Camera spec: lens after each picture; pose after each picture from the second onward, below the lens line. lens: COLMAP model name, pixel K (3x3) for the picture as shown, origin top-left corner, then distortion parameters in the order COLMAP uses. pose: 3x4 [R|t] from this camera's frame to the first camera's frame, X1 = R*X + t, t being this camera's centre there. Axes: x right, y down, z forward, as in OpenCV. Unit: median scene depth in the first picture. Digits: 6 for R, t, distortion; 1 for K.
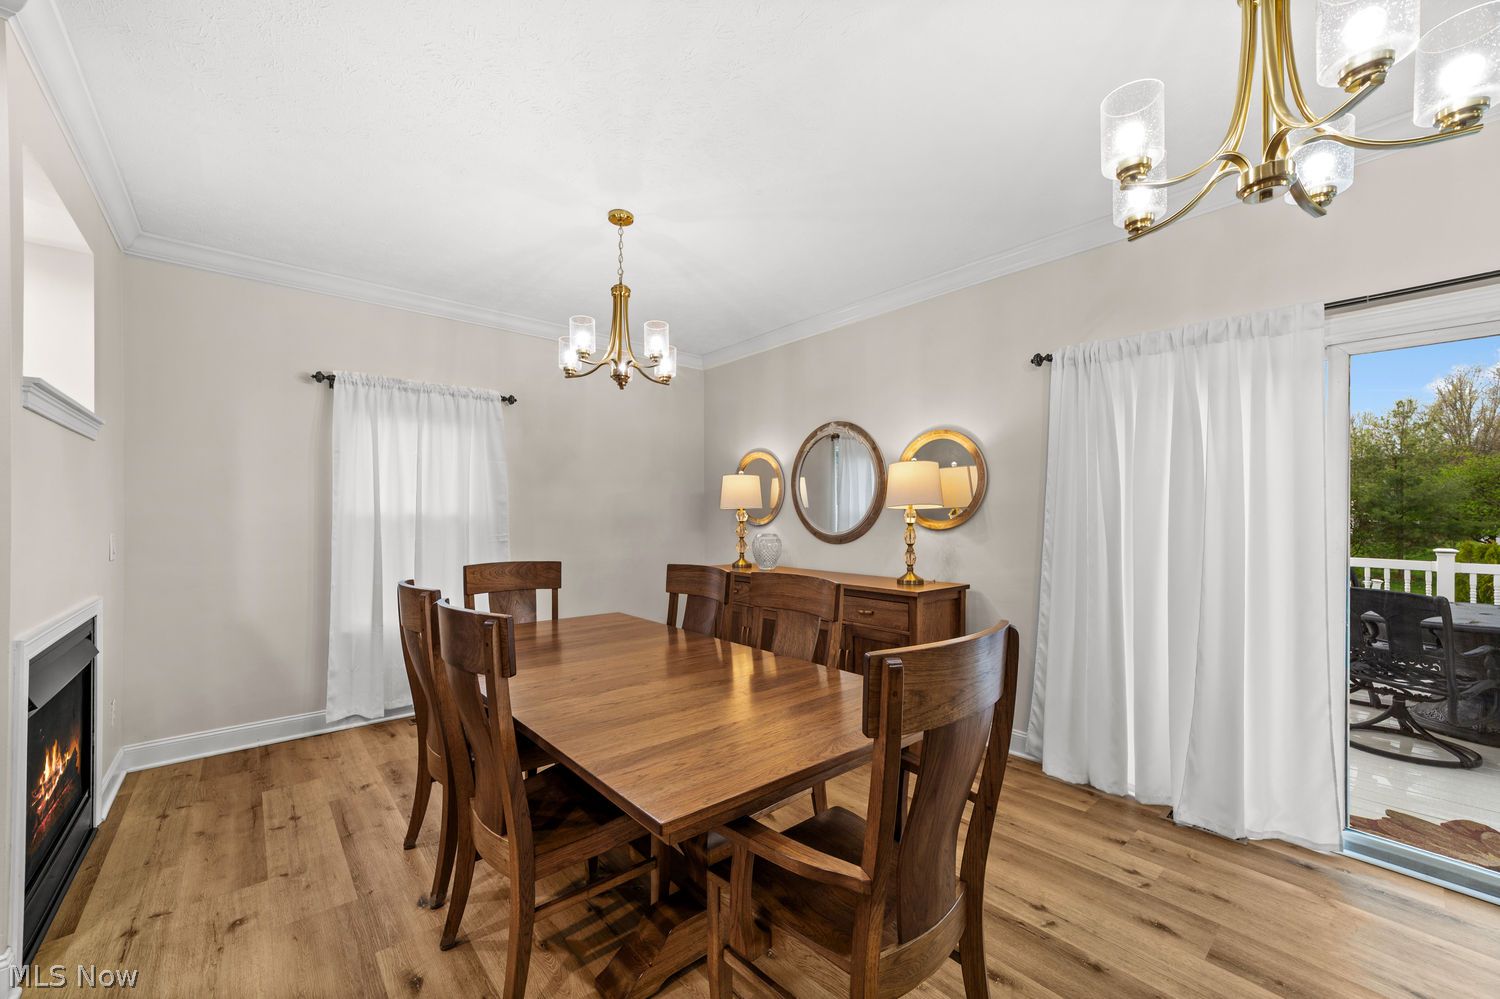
lens RADIAL K [[582.1, 0, 760.0], [0, 582.1, 508.6], [0, 0, 1]] dist [0.001127, 0.000829]
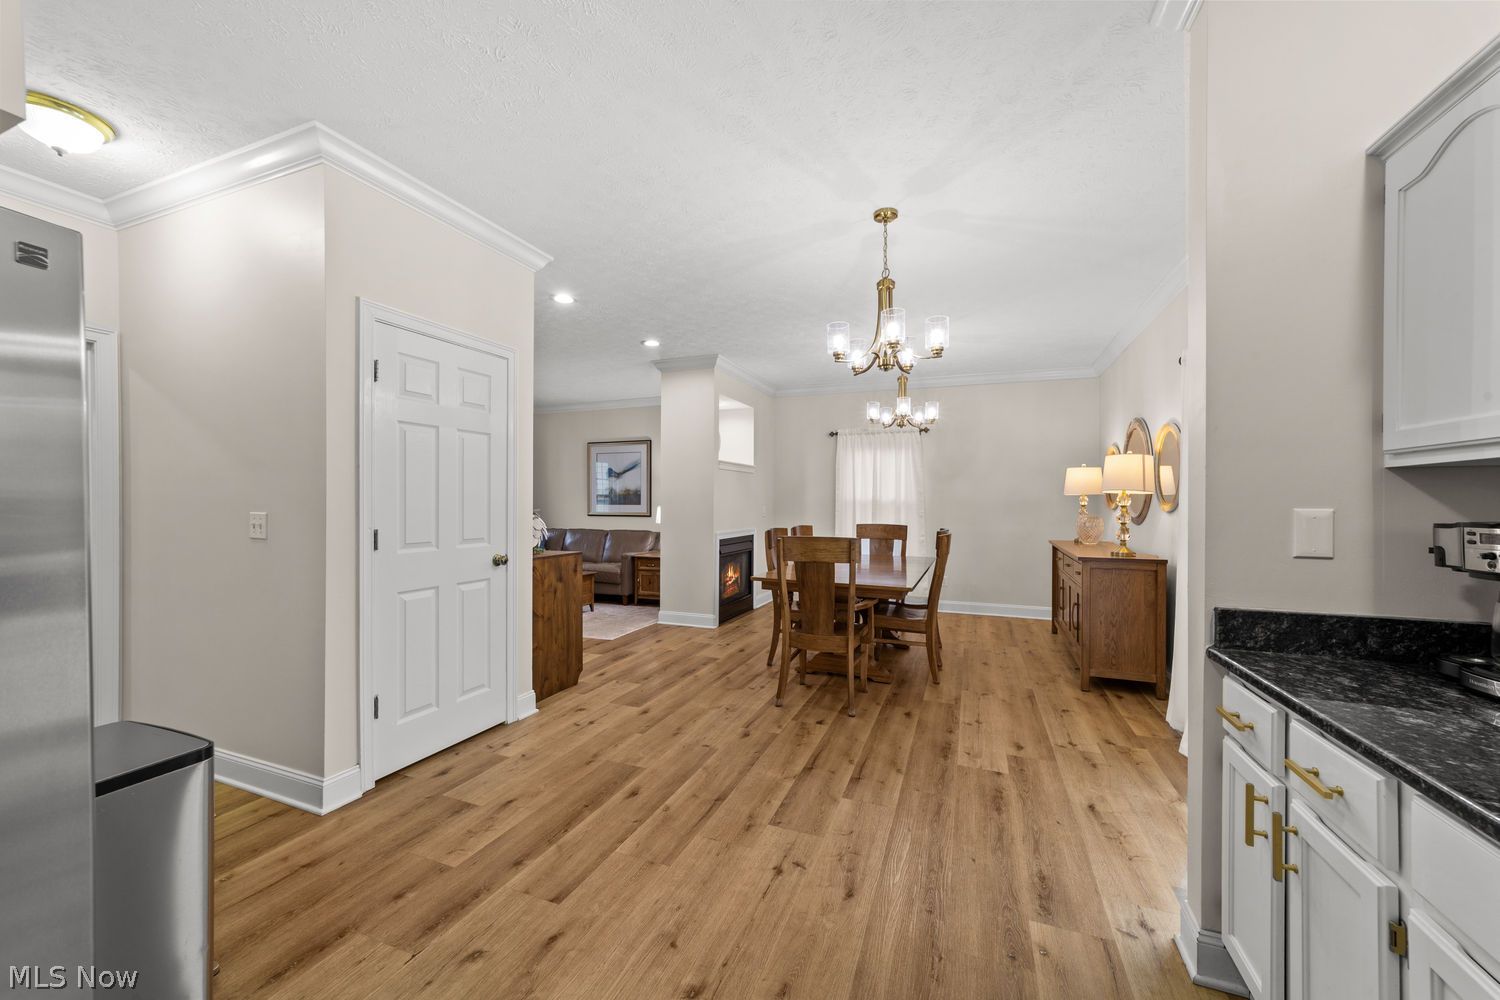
lens RADIAL K [[582.1, 0, 747.3], [0, 582.1, 500.5], [0, 0, 1]] dist [0.001127, 0.000829]
pose [[0.455809, -0.002782, -0.890073, 0.644484], [0.004548, 0.999989, -0.000796, 0.009061], [0.890066, -0.003685, 0.455817, -0.150697]]
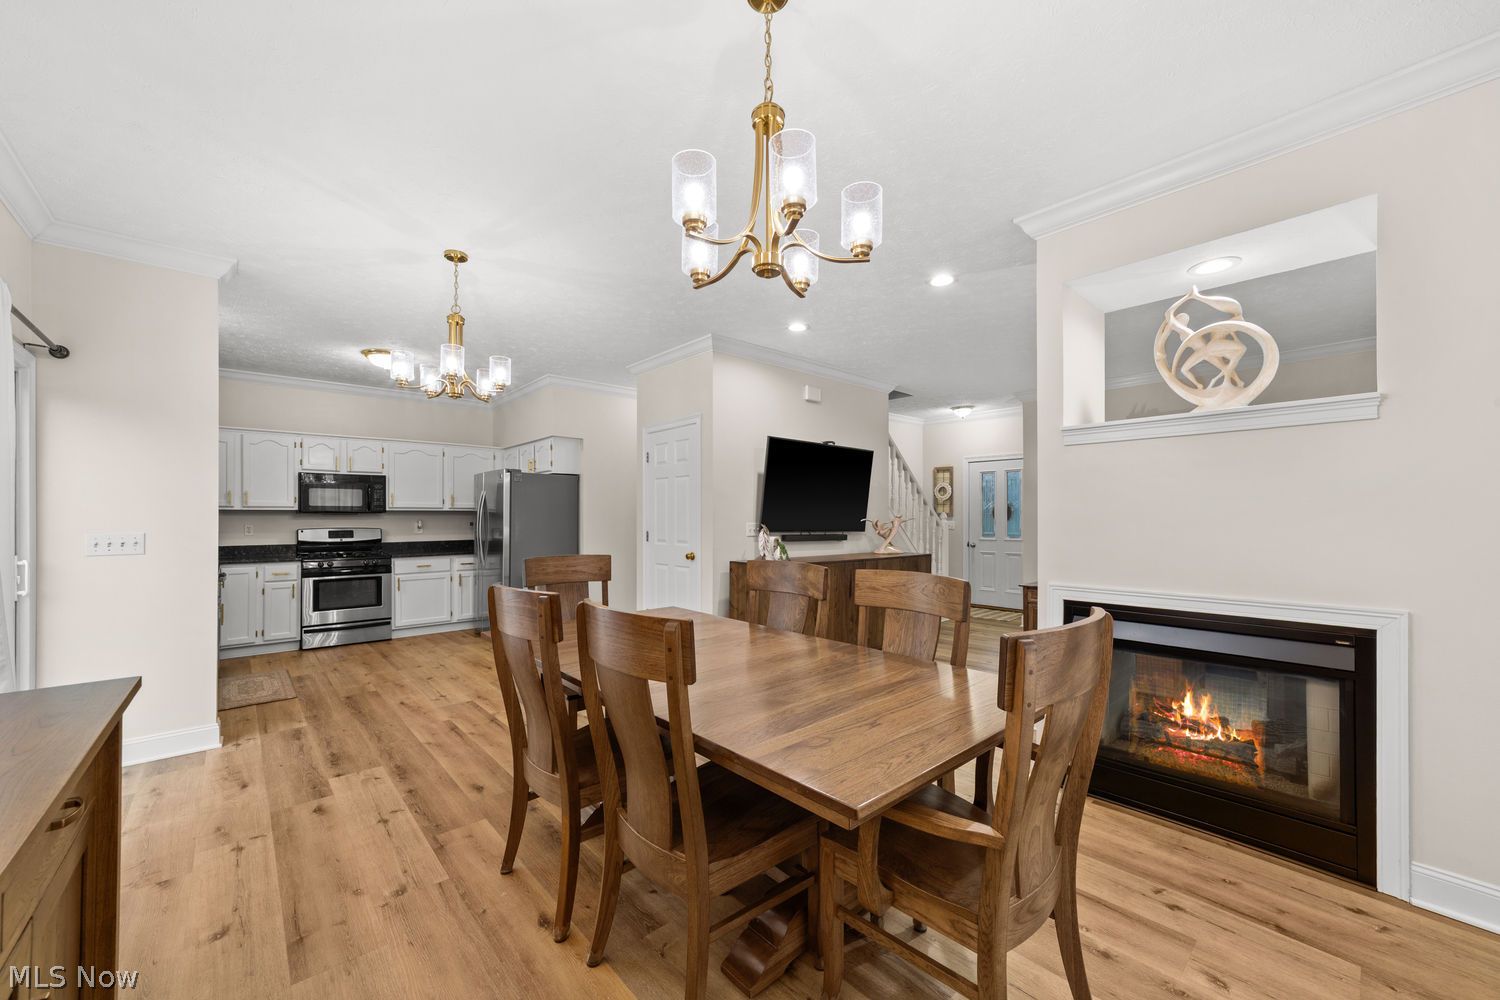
lens RADIAL K [[582.1, 0, 746.1], [0, 582.1, 516.5], [0, 0, 1]] dist [0.001127, 0.000829]
pose [[-0.999982, 0.000328, 0.005976, -0.117906], [0.000257, 0.999929, -0.011944, 0.015078], [-0.005980, -0.011942, -0.999911, 0.853011]]
